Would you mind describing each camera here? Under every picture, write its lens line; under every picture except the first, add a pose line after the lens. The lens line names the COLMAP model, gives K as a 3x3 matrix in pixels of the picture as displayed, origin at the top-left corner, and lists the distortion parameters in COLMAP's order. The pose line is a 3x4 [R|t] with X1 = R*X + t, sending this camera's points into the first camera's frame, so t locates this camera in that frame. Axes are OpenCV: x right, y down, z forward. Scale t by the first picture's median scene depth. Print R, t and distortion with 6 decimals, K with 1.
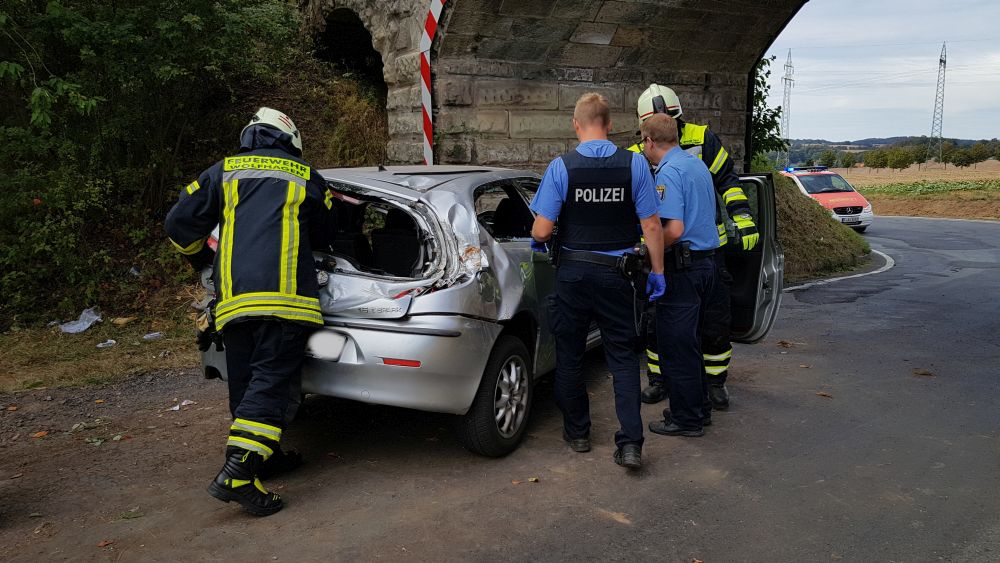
lens RADIAL K [[776.2, 0, 503.0], [0, 776.2, 285.9], [0, 0, 1]] dist [0.111623, -0.197957]
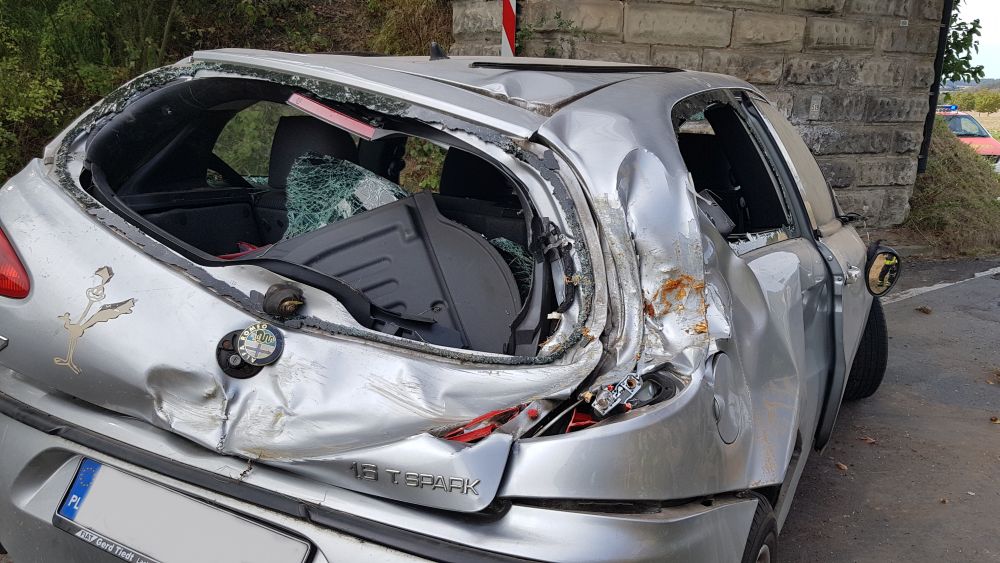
lens RADIAL K [[776.2, 0, 503.0], [0, 776.2, 285.9], [0, 0, 1]] dist [0.111623, -0.197957]
pose [[0.996304, 0.056101, -0.065044, -0.096250], [-0.049962, 0.994464, 0.092441, -0.073499], [0.069869, -0.088849, 0.993591, 0.634566]]
